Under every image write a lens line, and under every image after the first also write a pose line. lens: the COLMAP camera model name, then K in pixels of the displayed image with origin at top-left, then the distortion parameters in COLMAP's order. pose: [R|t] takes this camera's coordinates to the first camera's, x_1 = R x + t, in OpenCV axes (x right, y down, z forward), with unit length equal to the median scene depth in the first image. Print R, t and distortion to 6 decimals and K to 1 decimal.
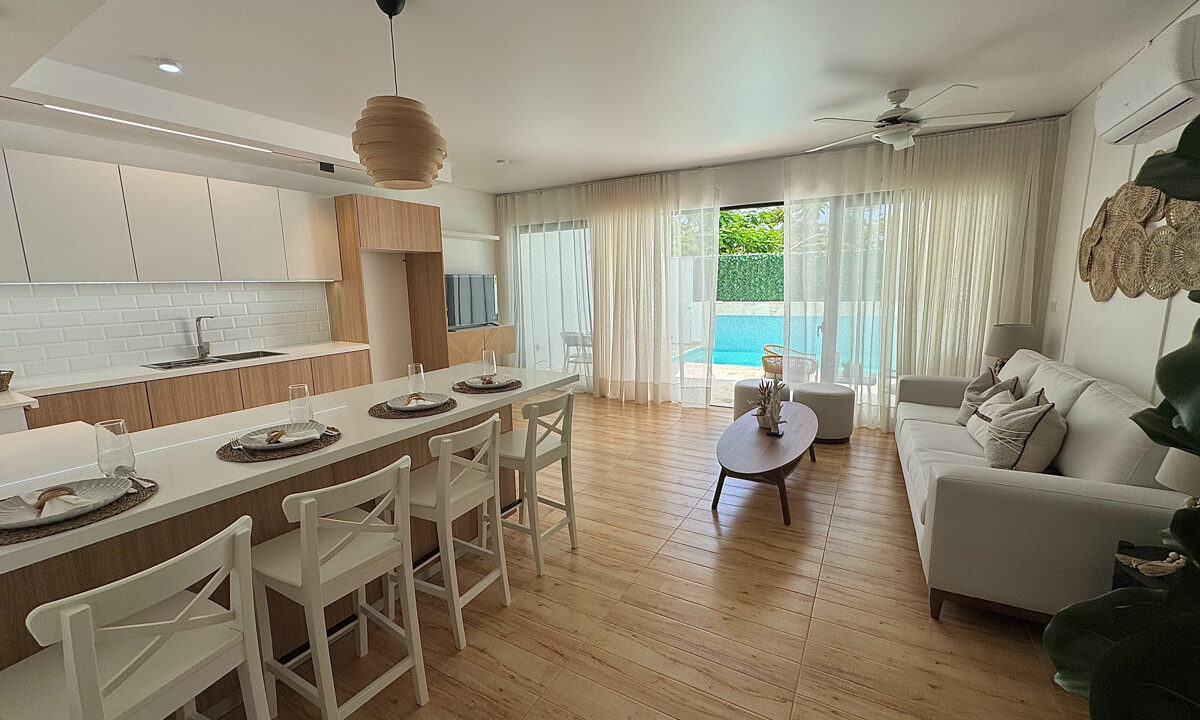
lens RADIAL K [[479.7, 0, 599.0], [0, 479.7, 356.4], [0, 0, 1]] dist [-0.000695, -0.000759]
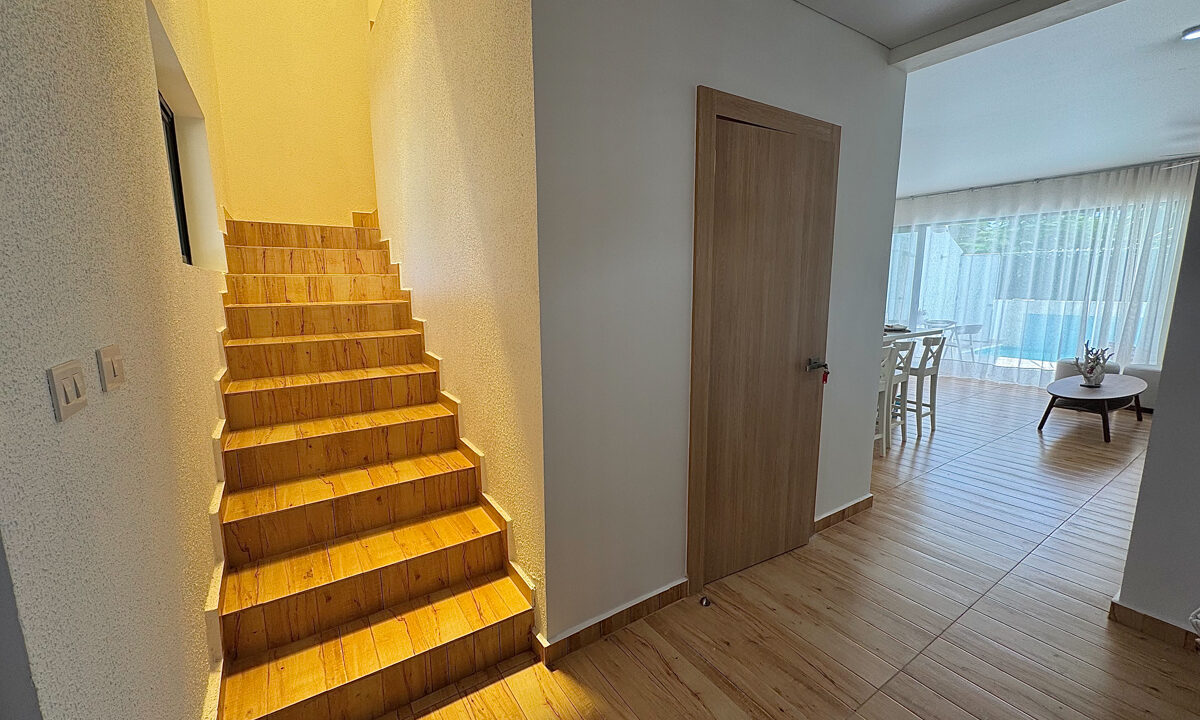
lens RADIAL K [[479.7, 0, 603.2], [0, 479.7, 355.5], [0, 0, 1]] dist [-0.000695, -0.000759]
pose [[0.895543, 0.079865, -0.437749, -0.314912], [-0.078834, 0.996676, 0.020561, 0.165469], [0.437936, 0.016096, 0.898862, -0.851112]]
